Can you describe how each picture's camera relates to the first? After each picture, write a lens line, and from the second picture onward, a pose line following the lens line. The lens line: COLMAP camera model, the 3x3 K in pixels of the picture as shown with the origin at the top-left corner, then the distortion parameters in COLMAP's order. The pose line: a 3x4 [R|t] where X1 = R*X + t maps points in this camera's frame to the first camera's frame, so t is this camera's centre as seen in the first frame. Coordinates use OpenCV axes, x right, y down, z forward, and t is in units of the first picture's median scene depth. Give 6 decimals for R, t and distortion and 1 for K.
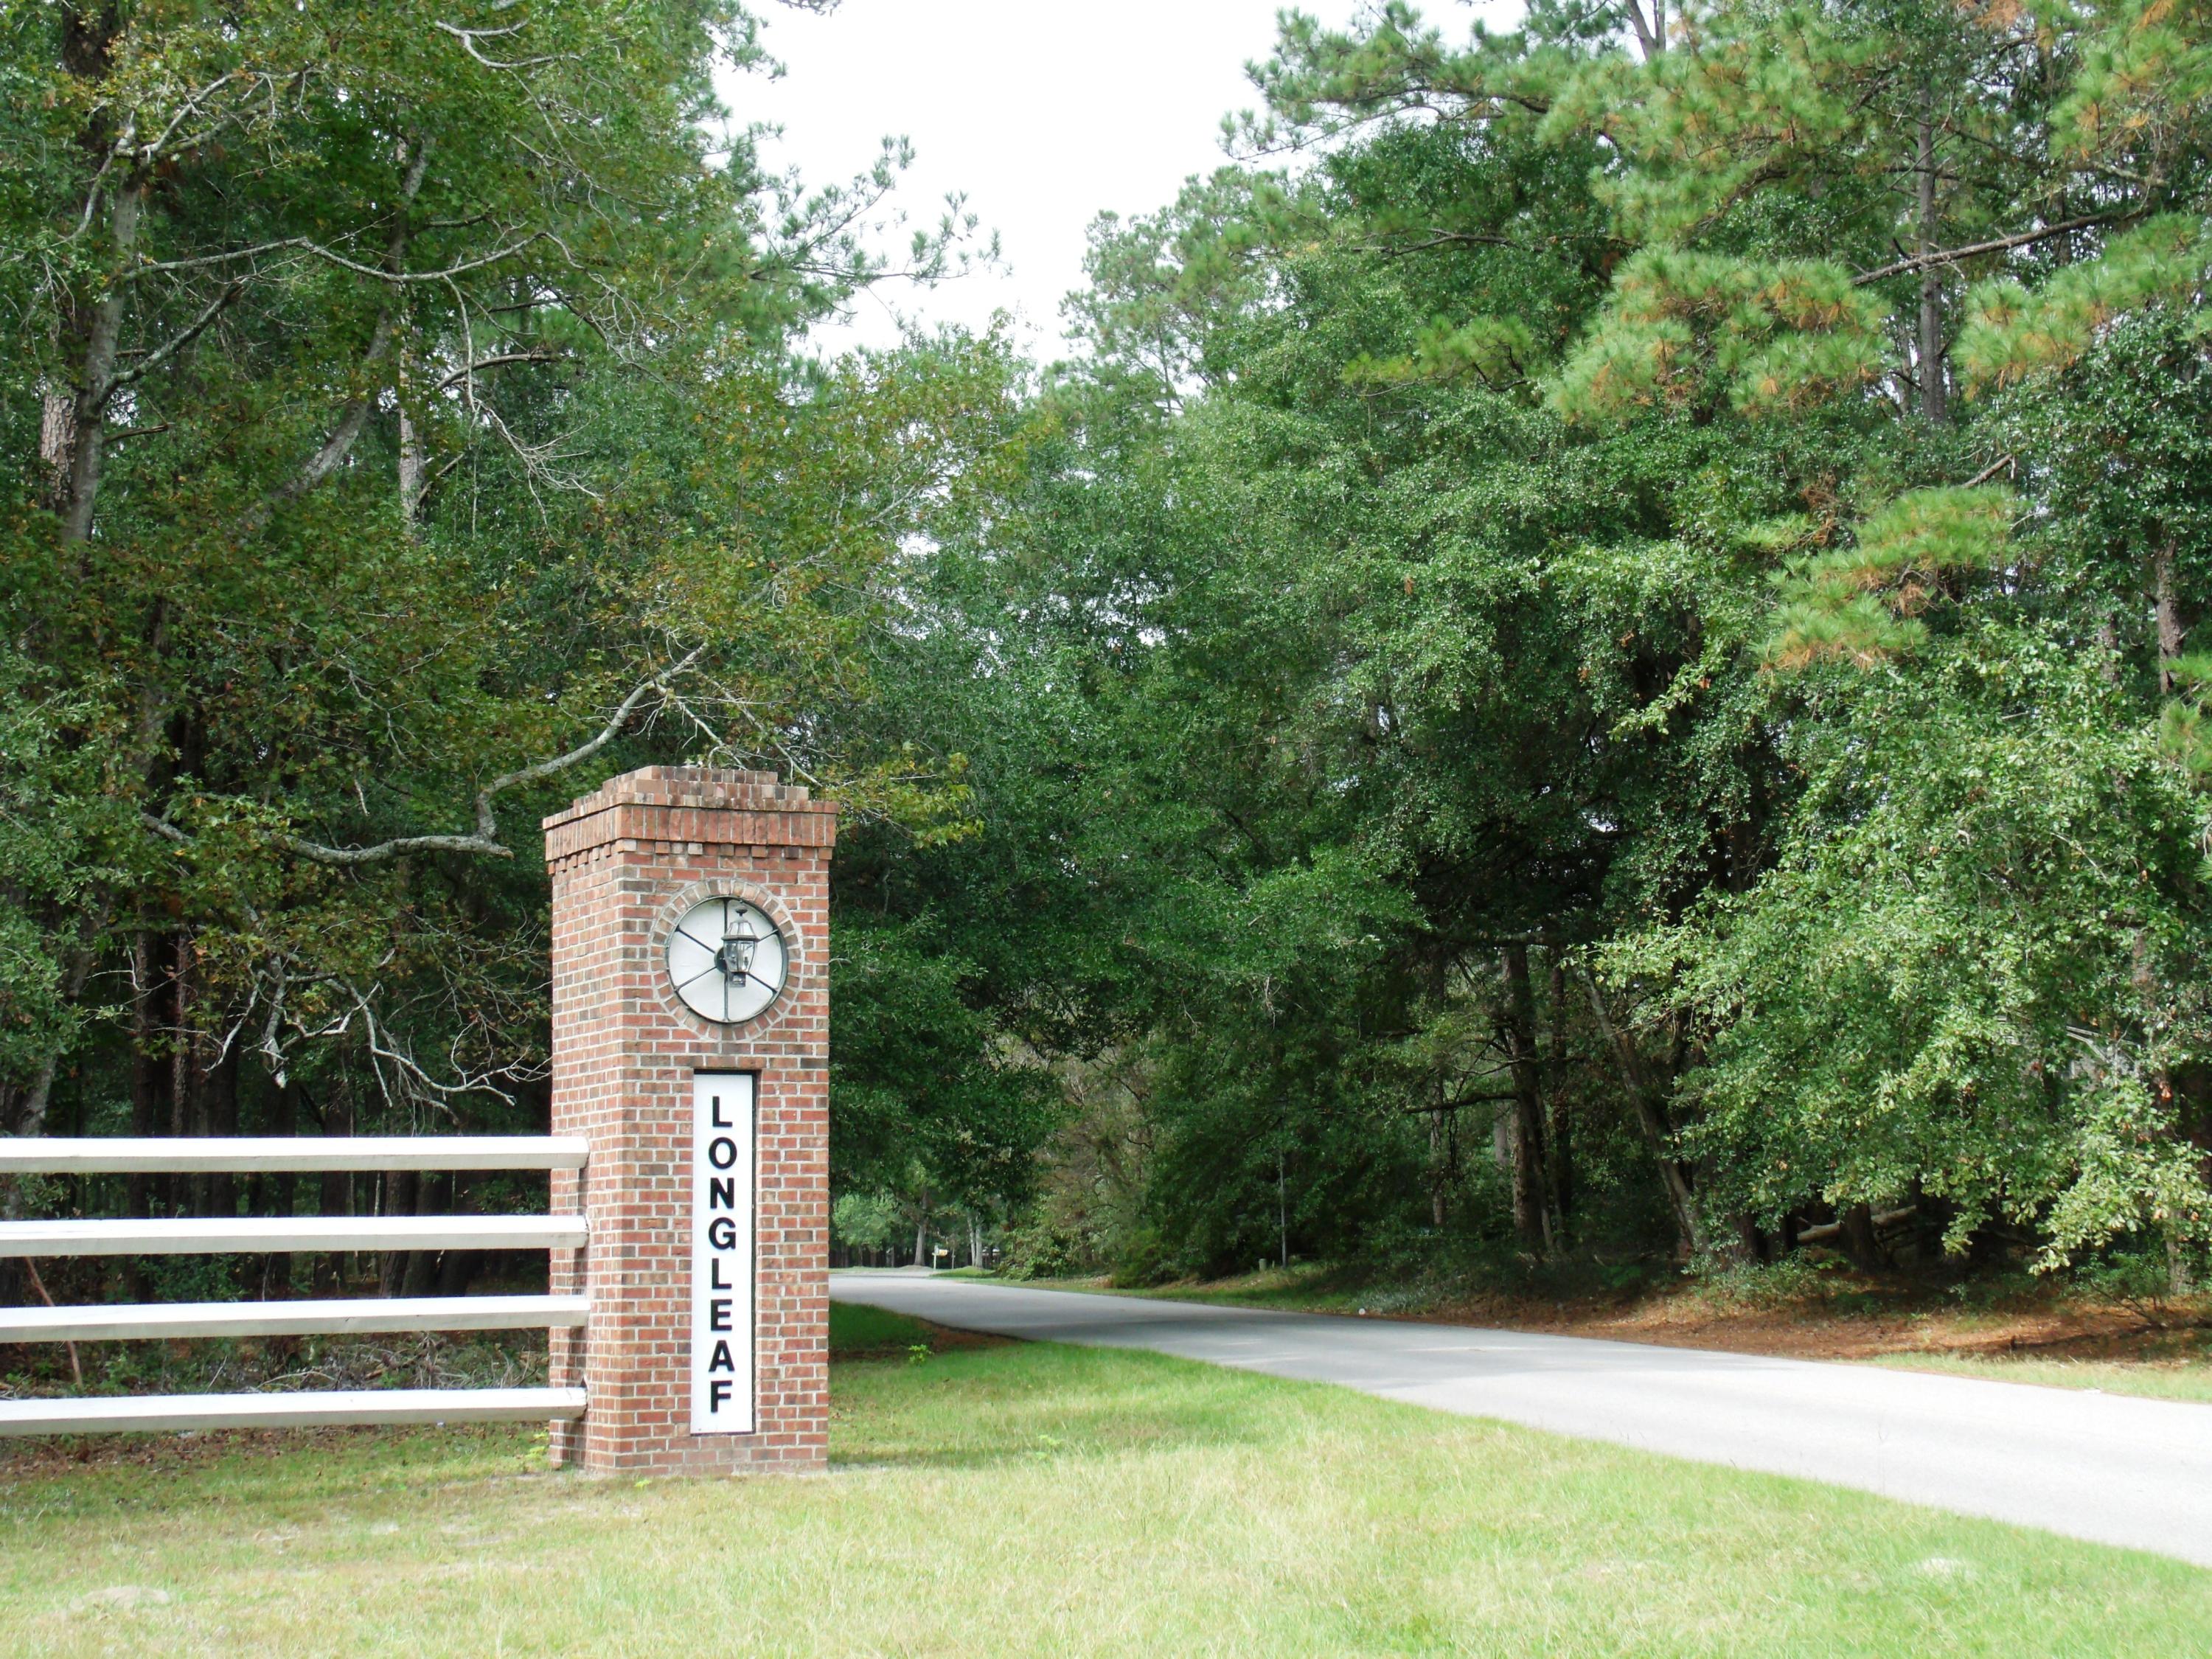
lens RADIAL K [[3479.1, 0, 1106.0], [0, 3479.1, 829.5], [0, 0, 1]] dist [0.015150, 0.651726]
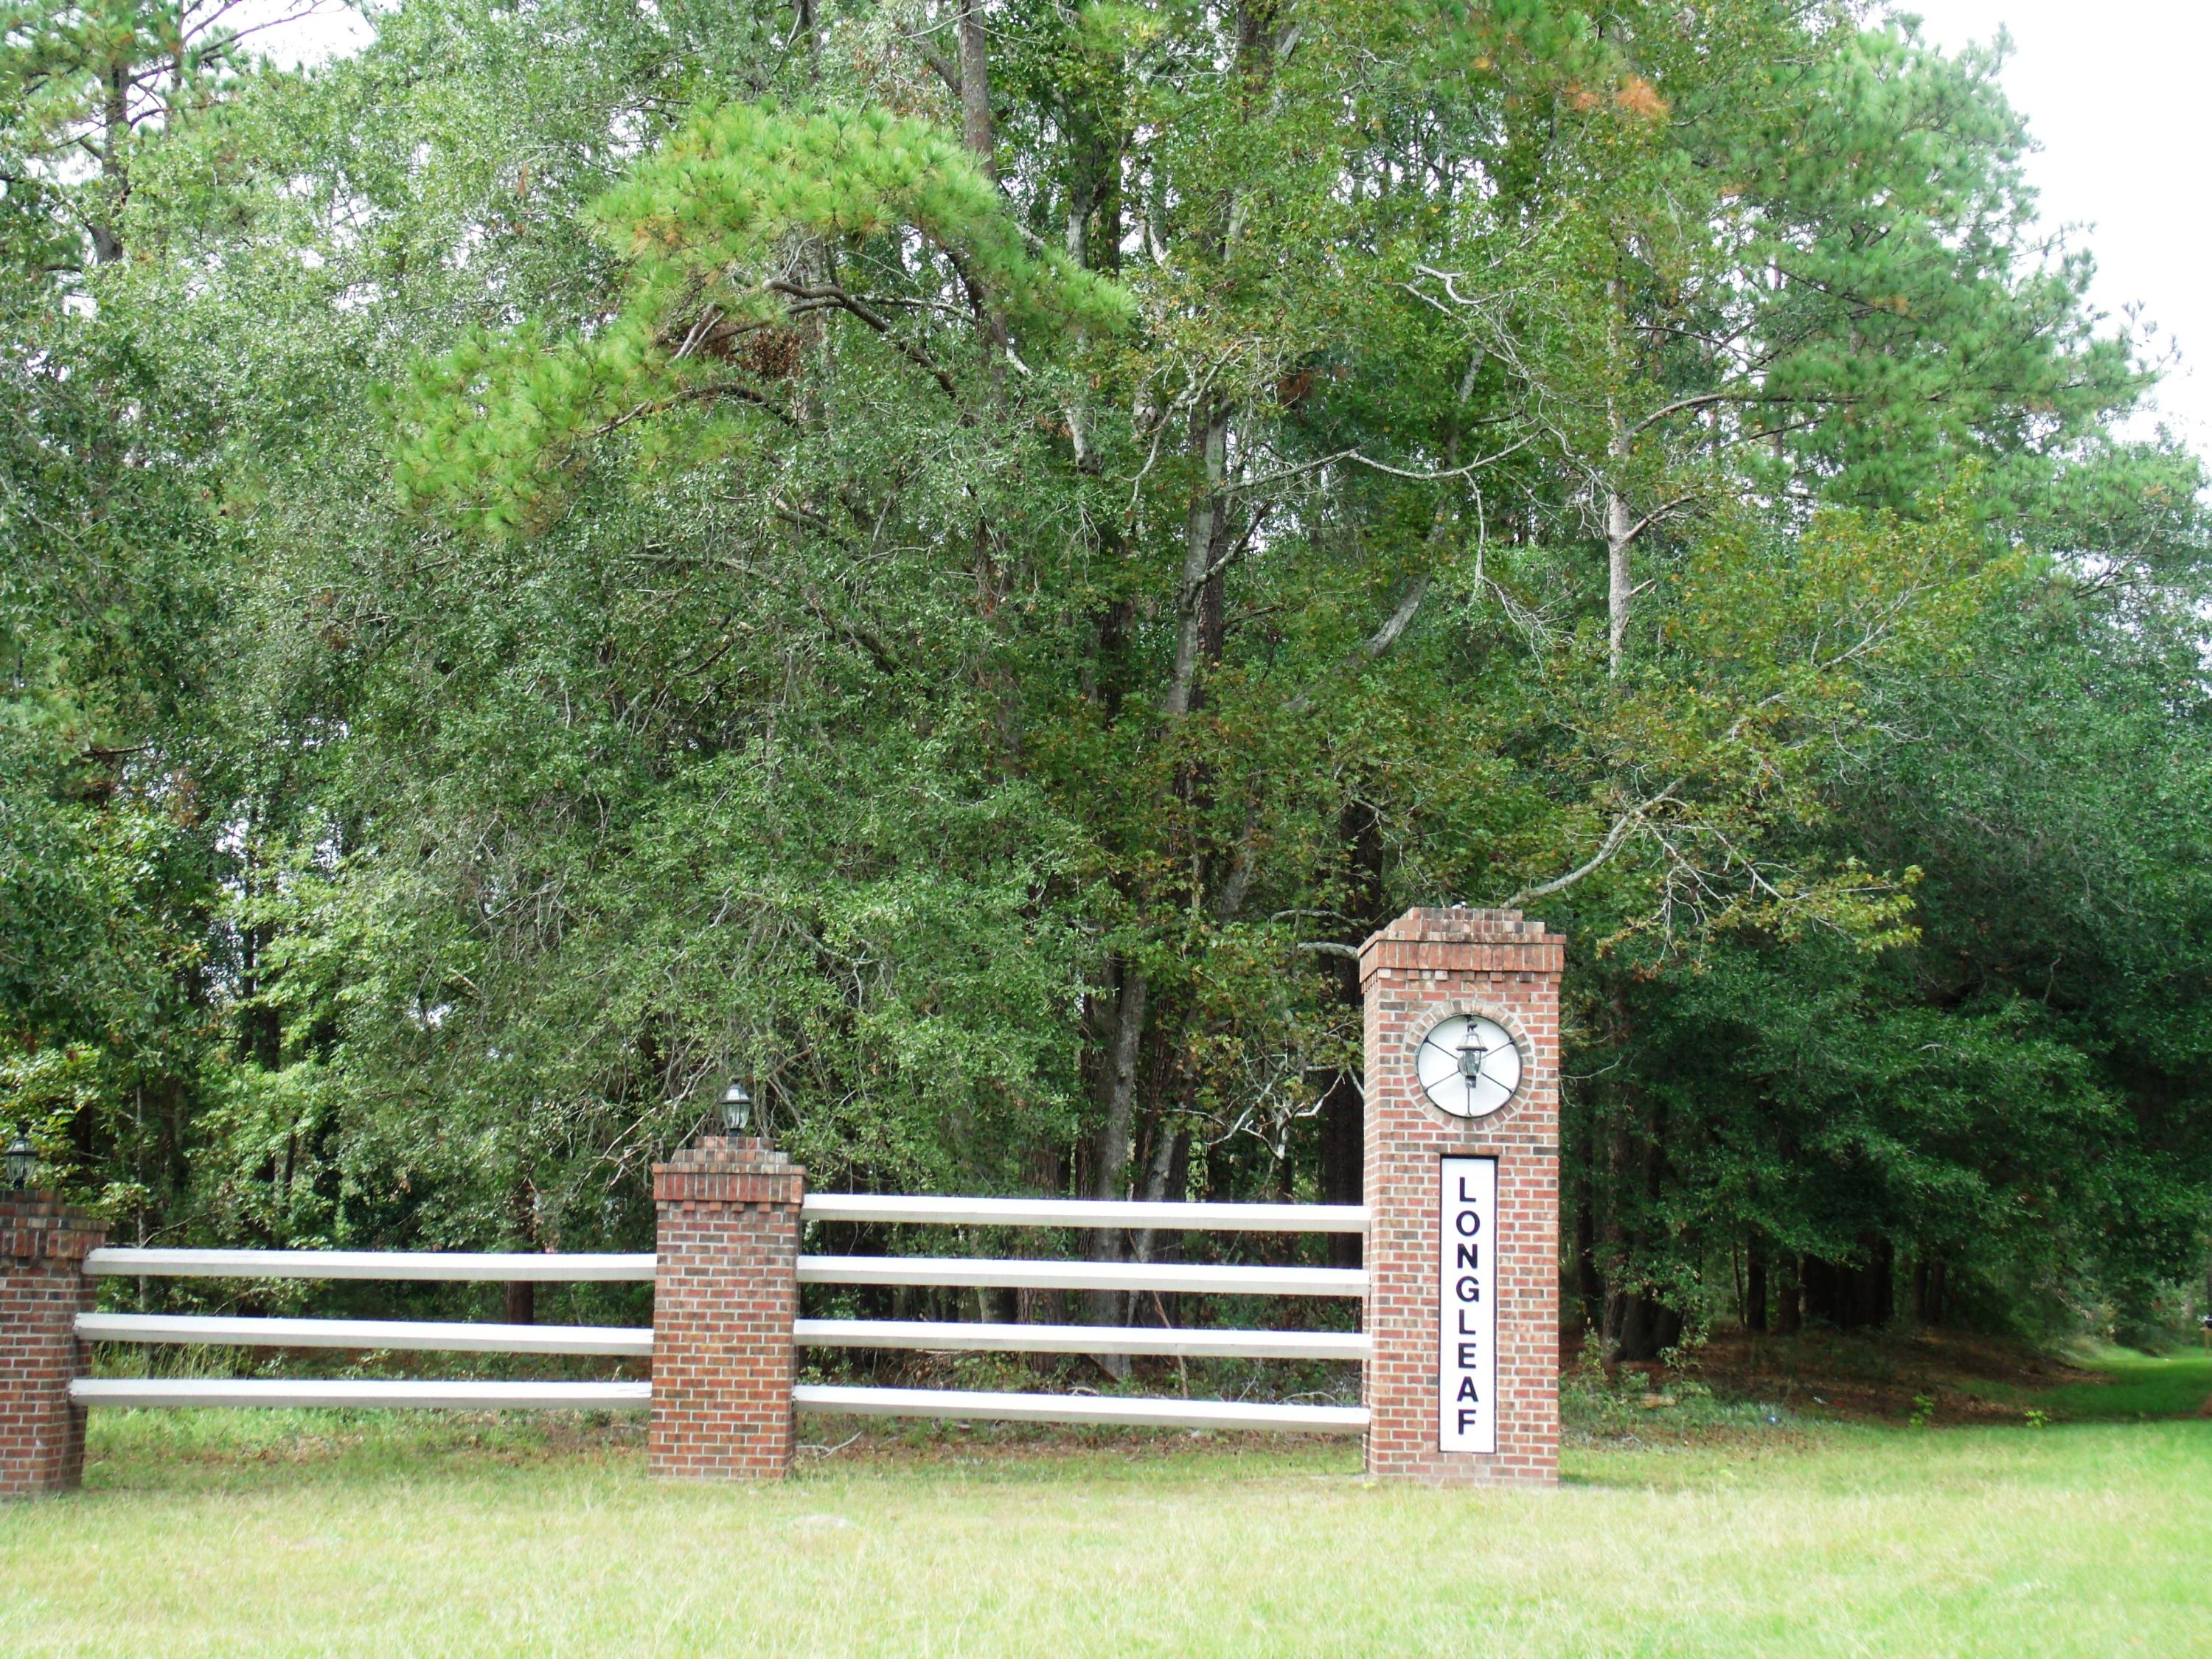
lens RADIAL K [[3479.1, 0, 1106.0], [0, 3479.1, 829.5], [0, 0, 1]] dist [0.015150, 0.651726]
pose [[0.891835, -0.025108, -0.451664, 0.334105], [0.018655, 0.999650, -0.018736, -0.025158], [0.451977, 0.008284, 0.891991, -0.153458]]
